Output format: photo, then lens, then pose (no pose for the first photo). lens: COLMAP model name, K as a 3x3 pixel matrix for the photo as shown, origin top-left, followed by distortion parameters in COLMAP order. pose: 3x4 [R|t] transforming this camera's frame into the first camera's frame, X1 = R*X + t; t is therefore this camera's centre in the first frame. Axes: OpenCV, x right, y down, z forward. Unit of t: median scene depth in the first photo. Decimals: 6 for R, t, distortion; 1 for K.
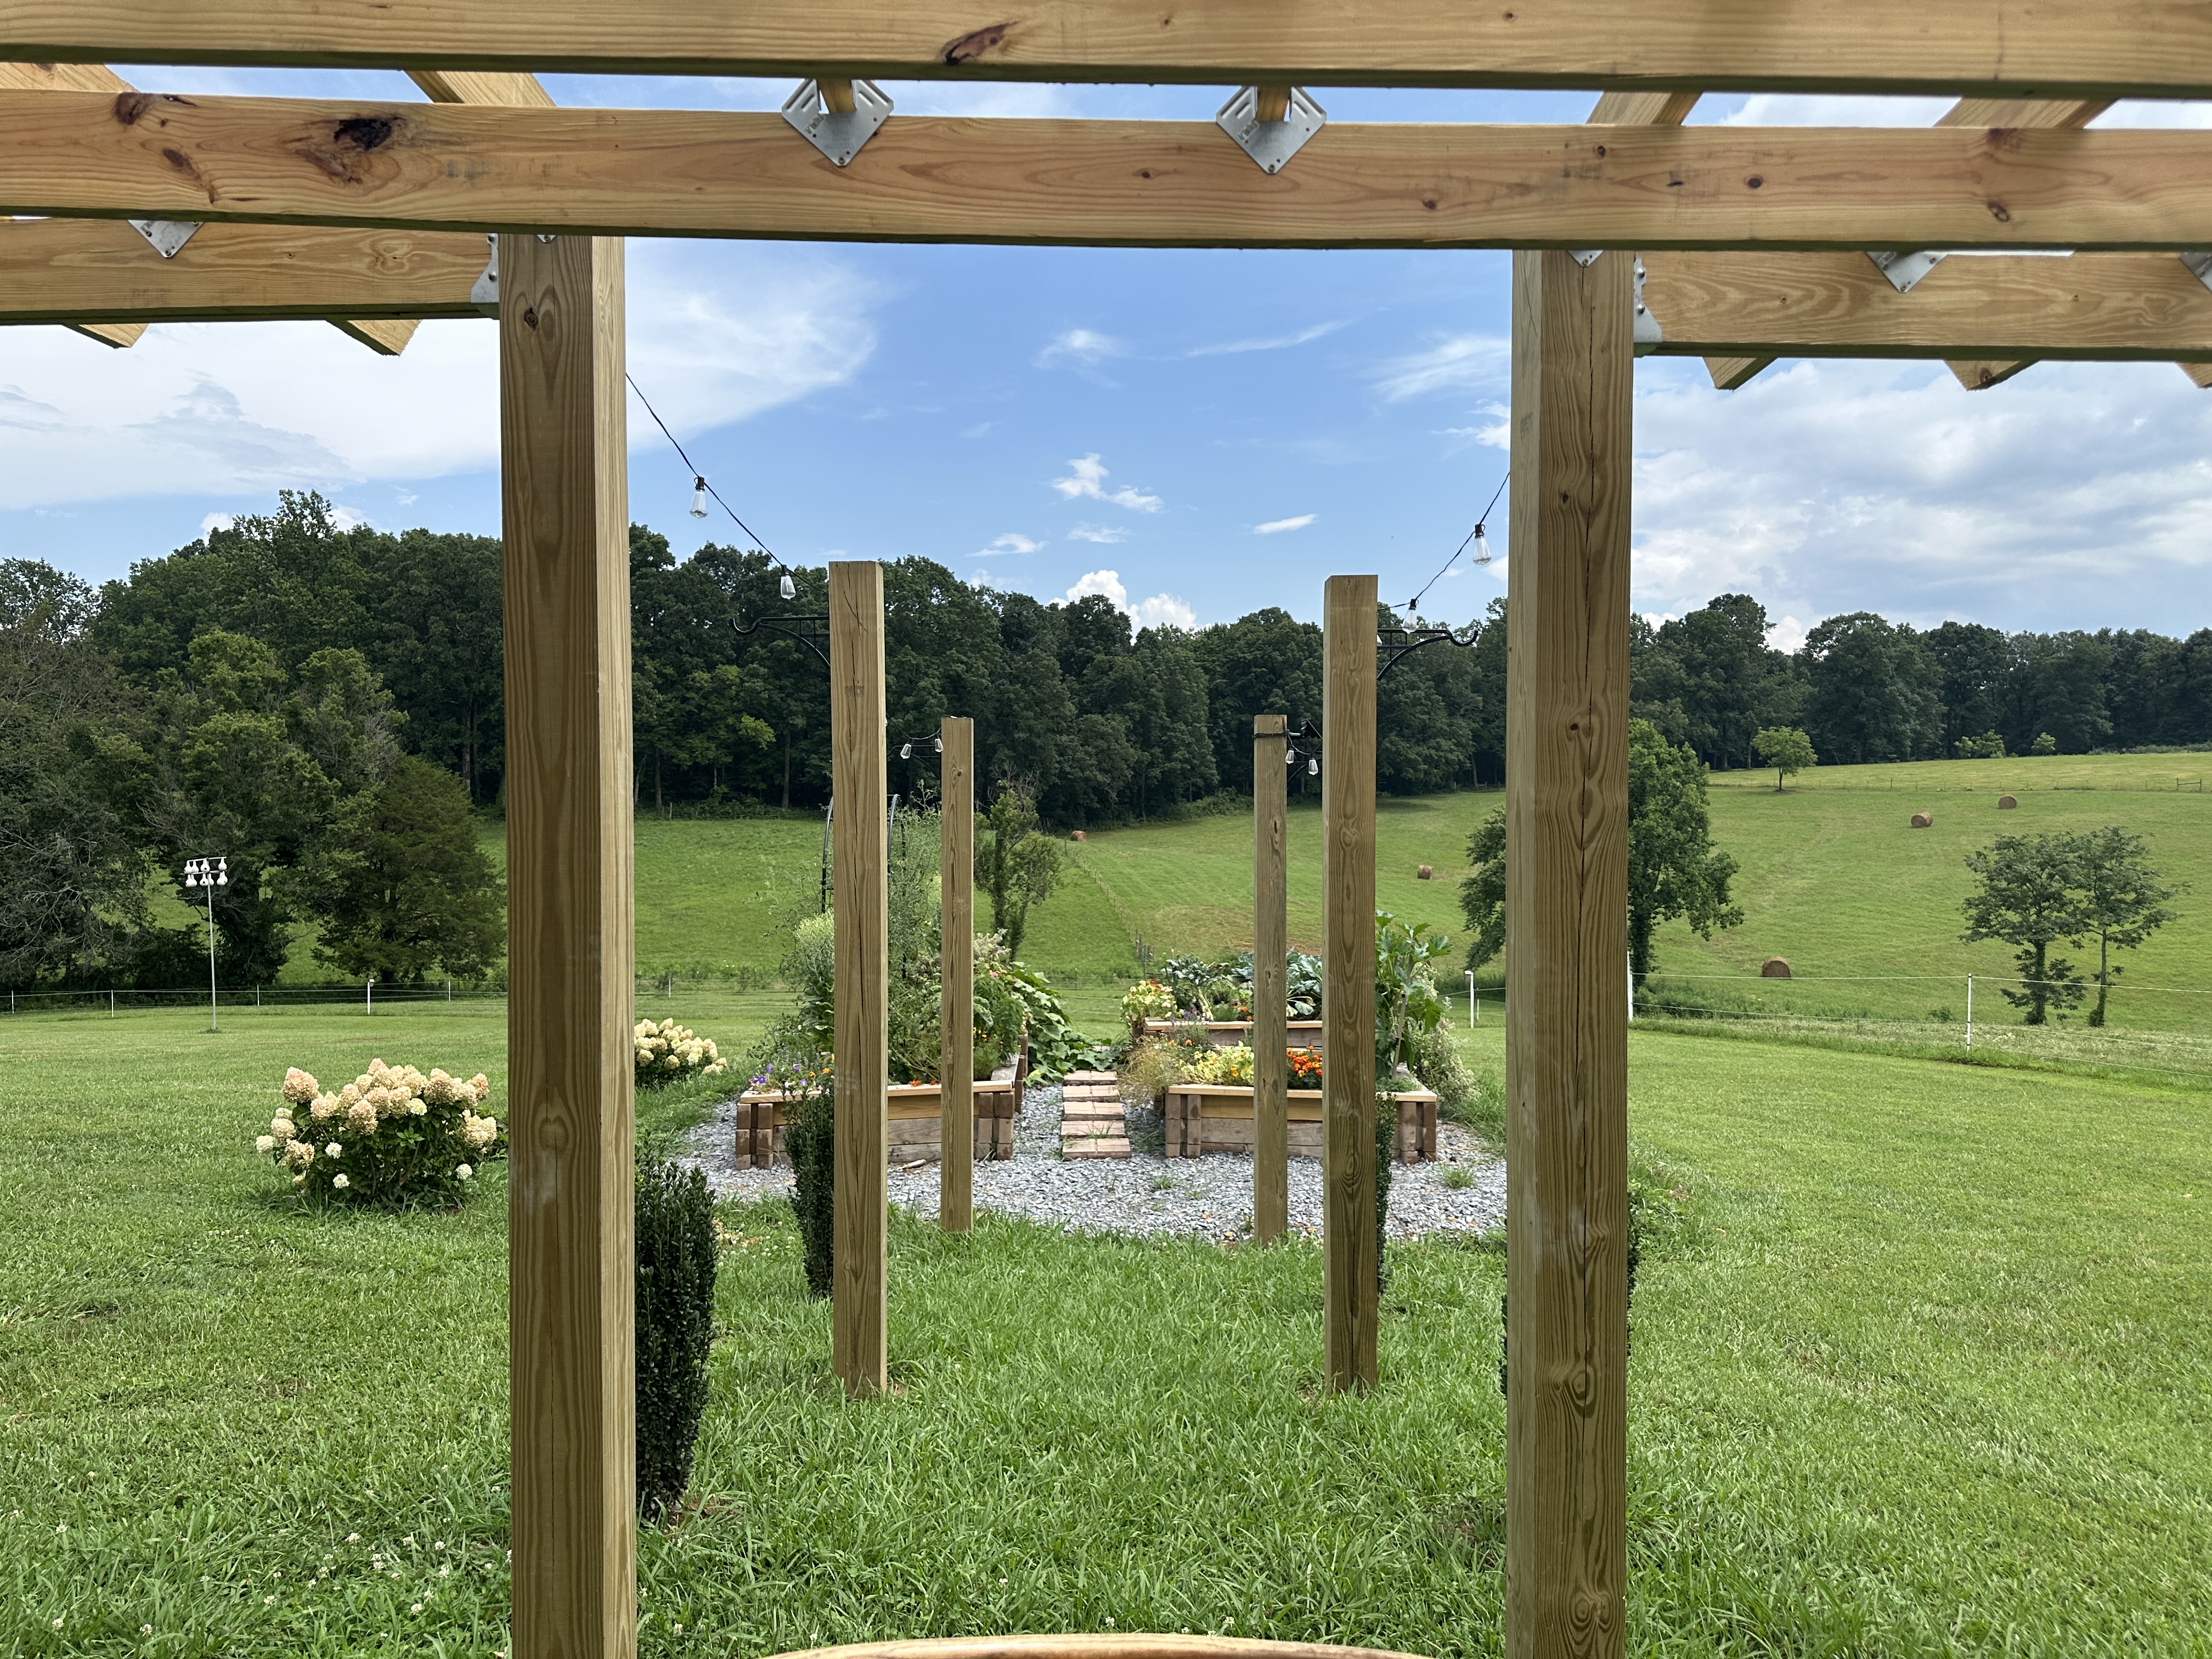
lens RADIAL K [[1537.2, 0, 1102.6], [0, 1537.2, 839.6], [0, 0, 1]] dist [0.121530, -0.181439]
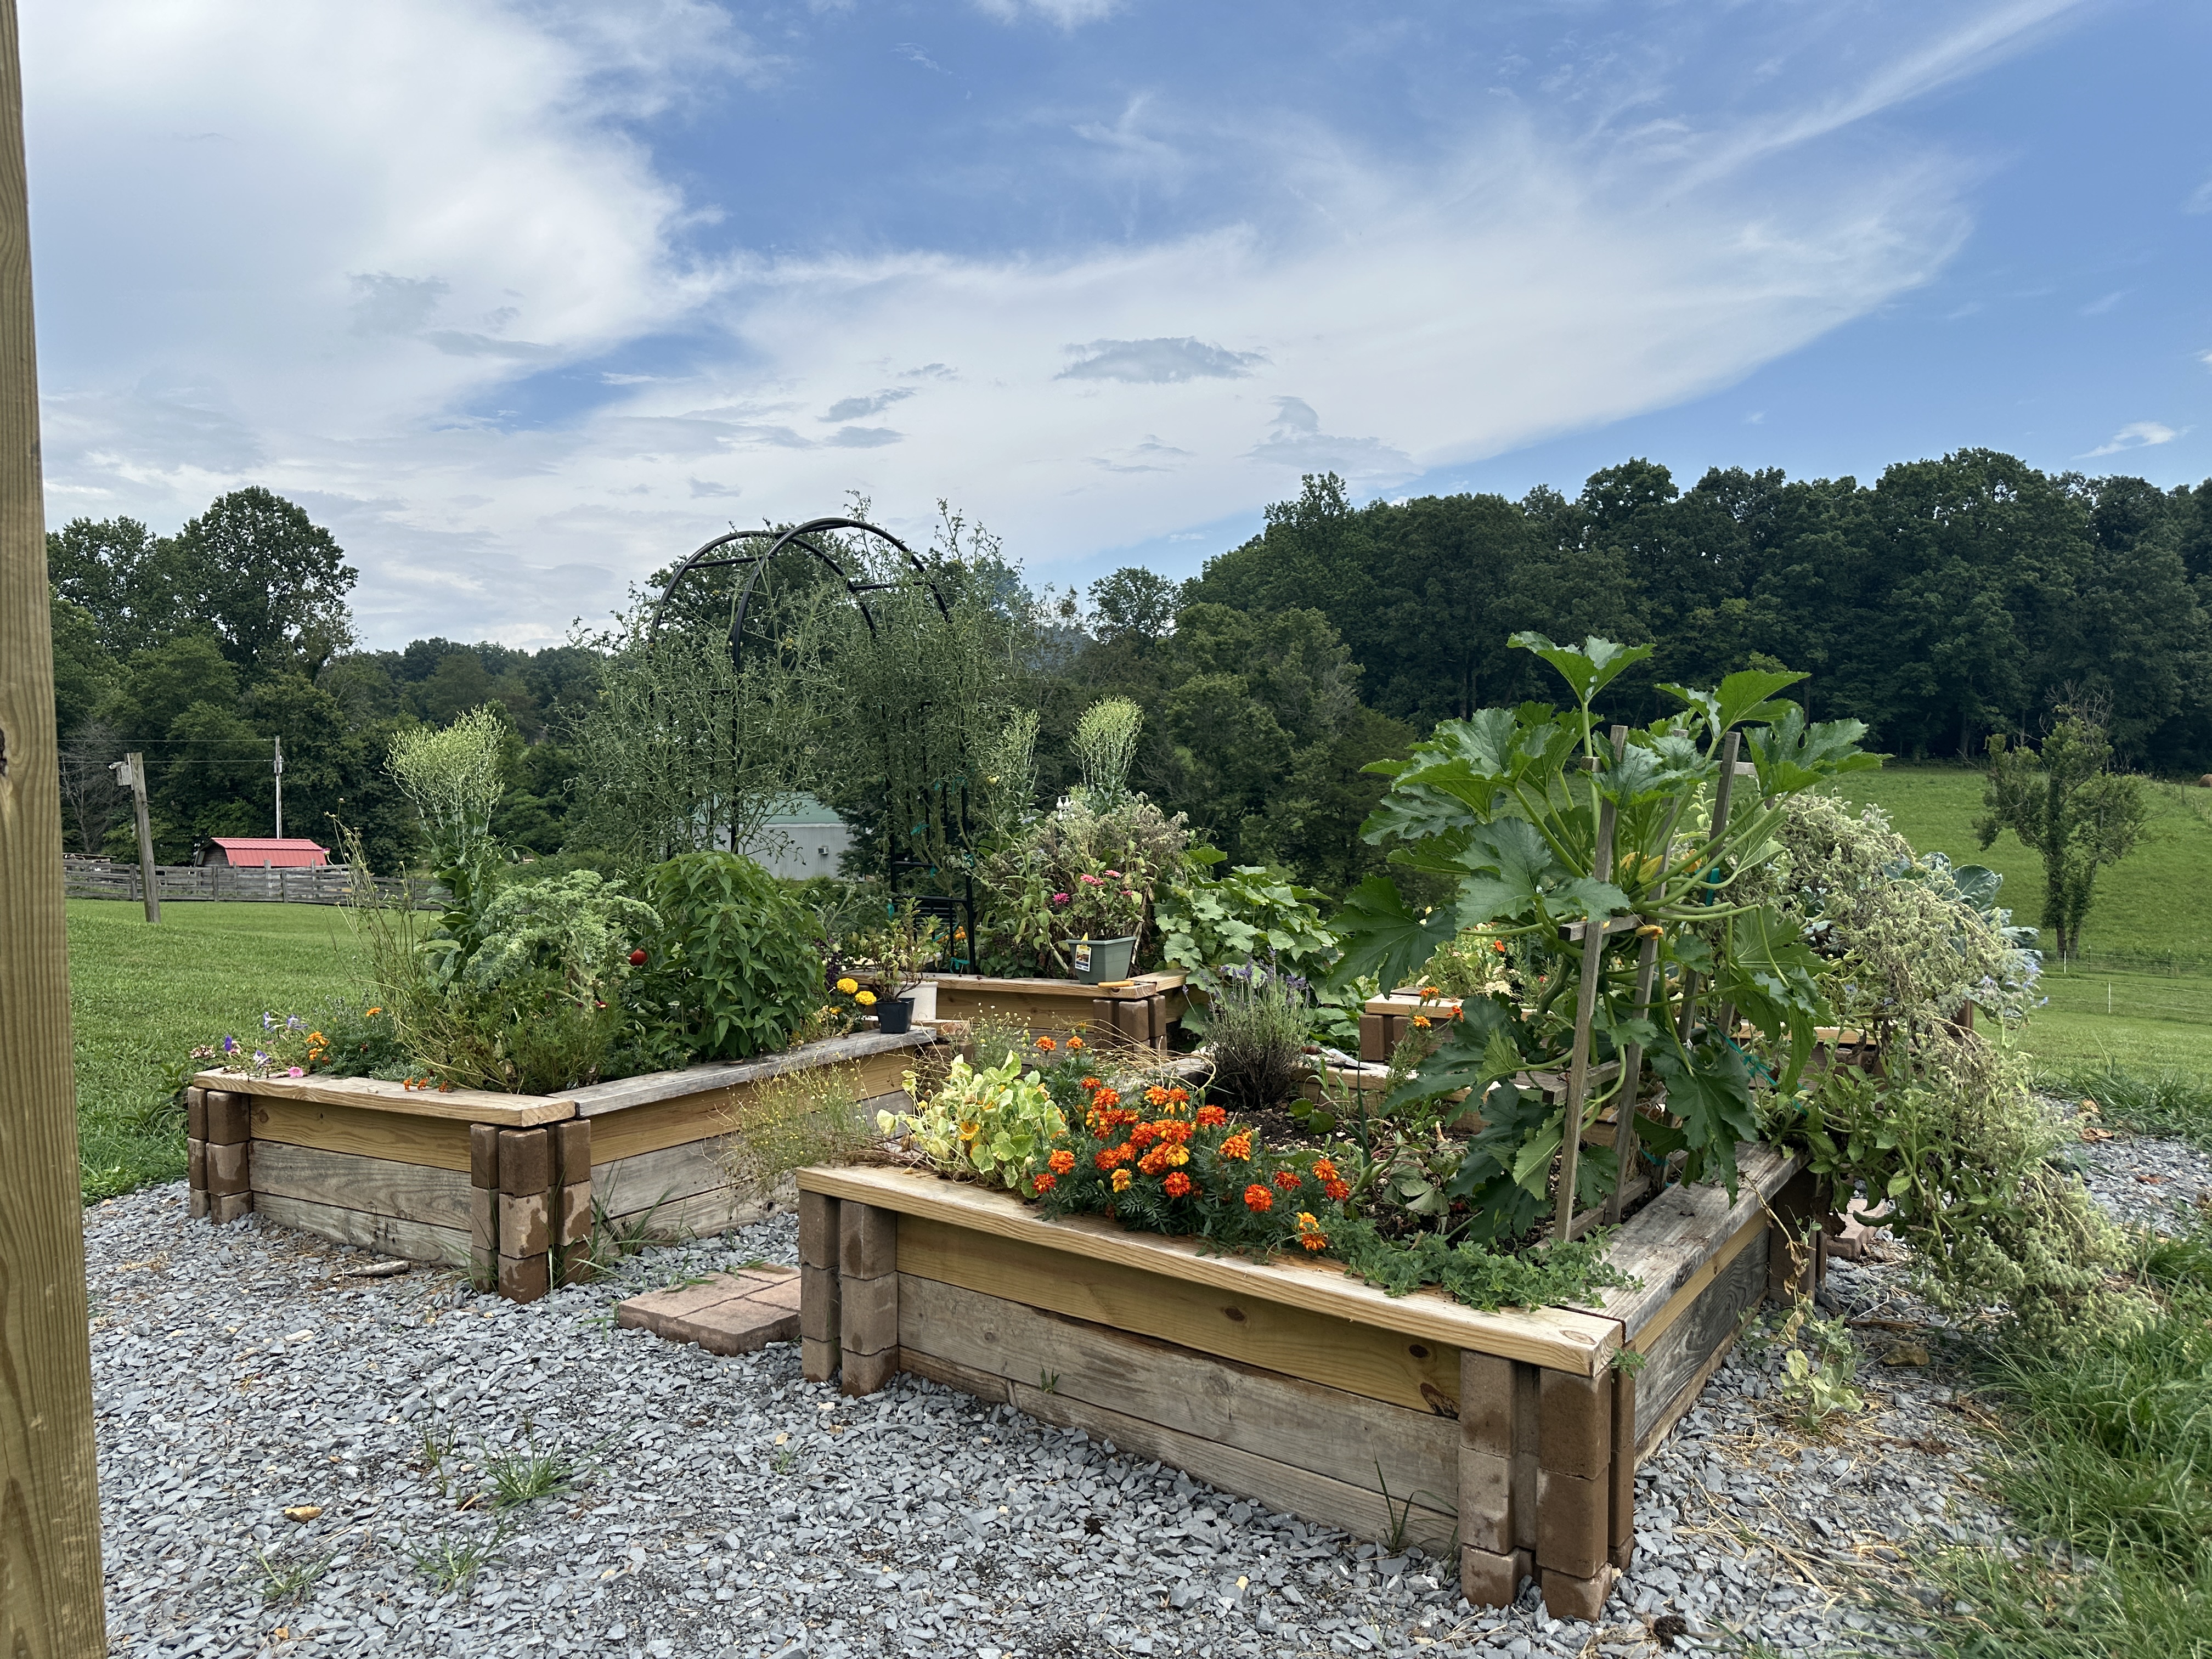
lens RADIAL K [[1553.0, 0, 1106.0], [0, 1553.0, 829.5], [0, 0, 1]] dist [0.049900, -0.071777]
pose [[0.796451, -0.000458, -0.604703, 0.021800], [0.011508, 0.999830, 0.014401, 0.005763], [0.604593, -0.018428, 0.796321, 0.053196]]
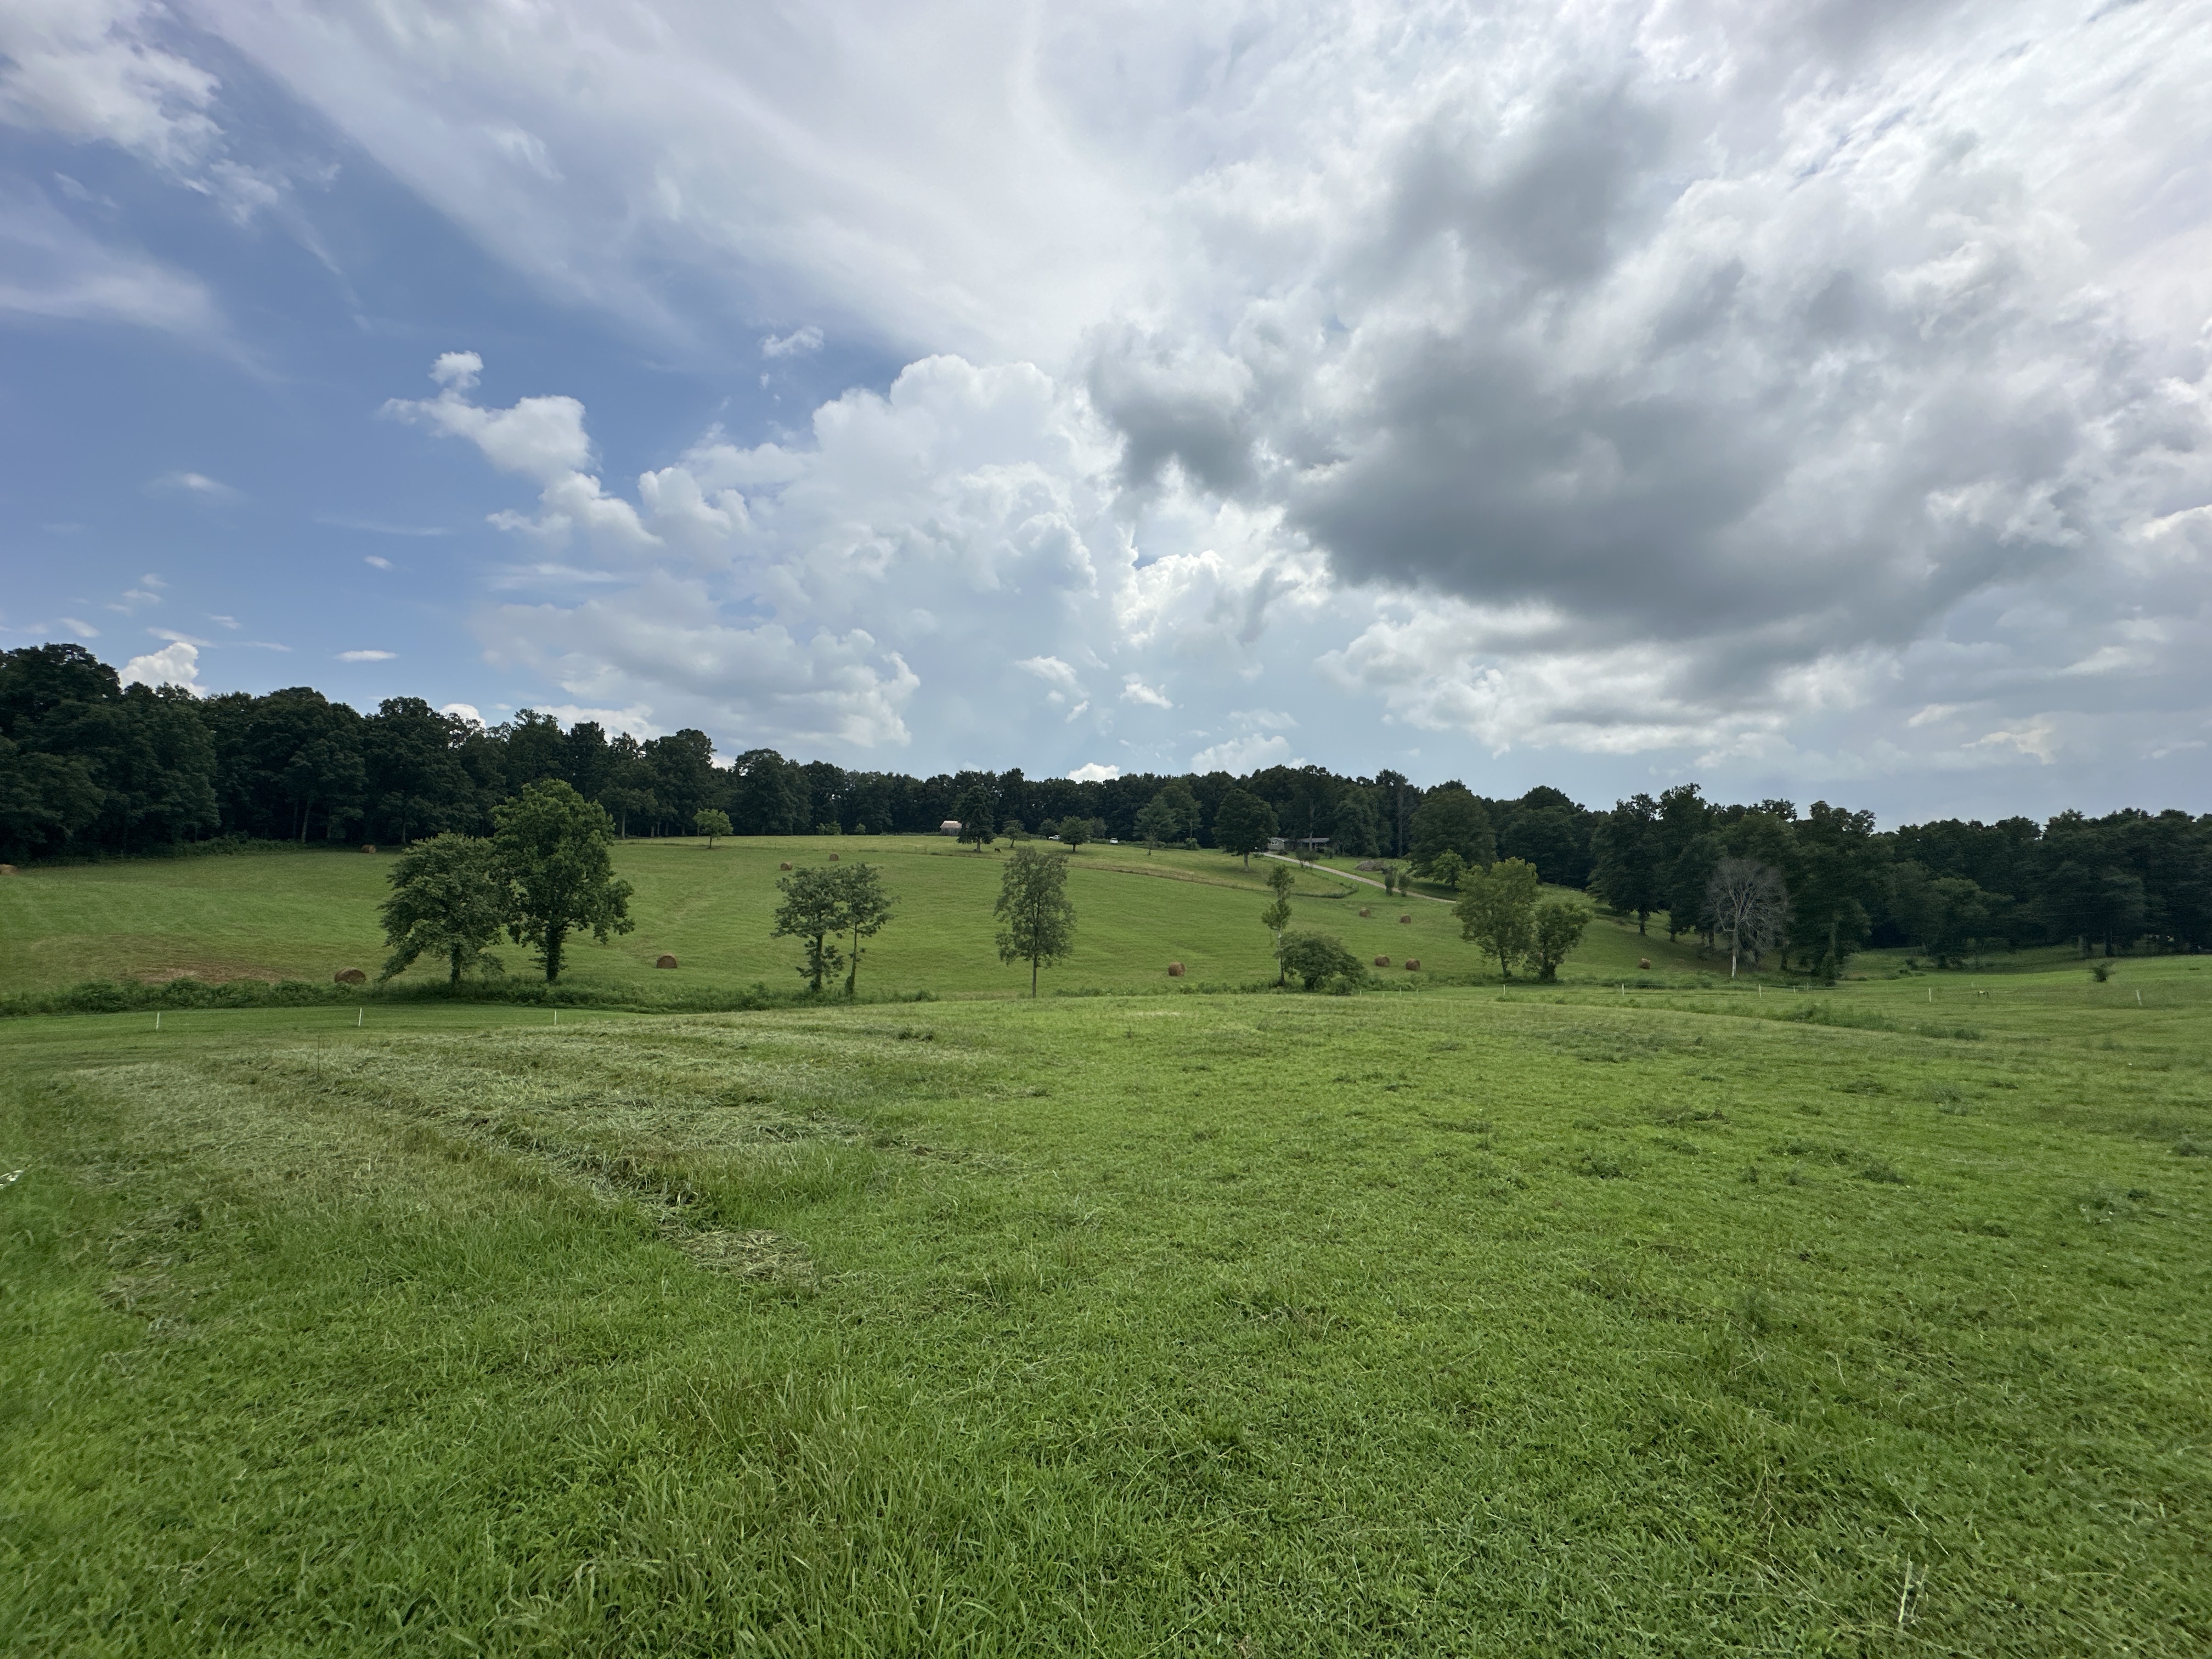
lens RADIAL K [[876.4, 0, 1098.5], [0, 876.4, 837.4], [0, 0, 1]] dist [0.011085, -0.007197]
pose [[0.702569, 0.038888, 0.710552, 0.100882], [-0.001358, 0.998577, -0.053308, 0.008404], [-0.711614, 0.036488, 0.701622, 0.109149]]
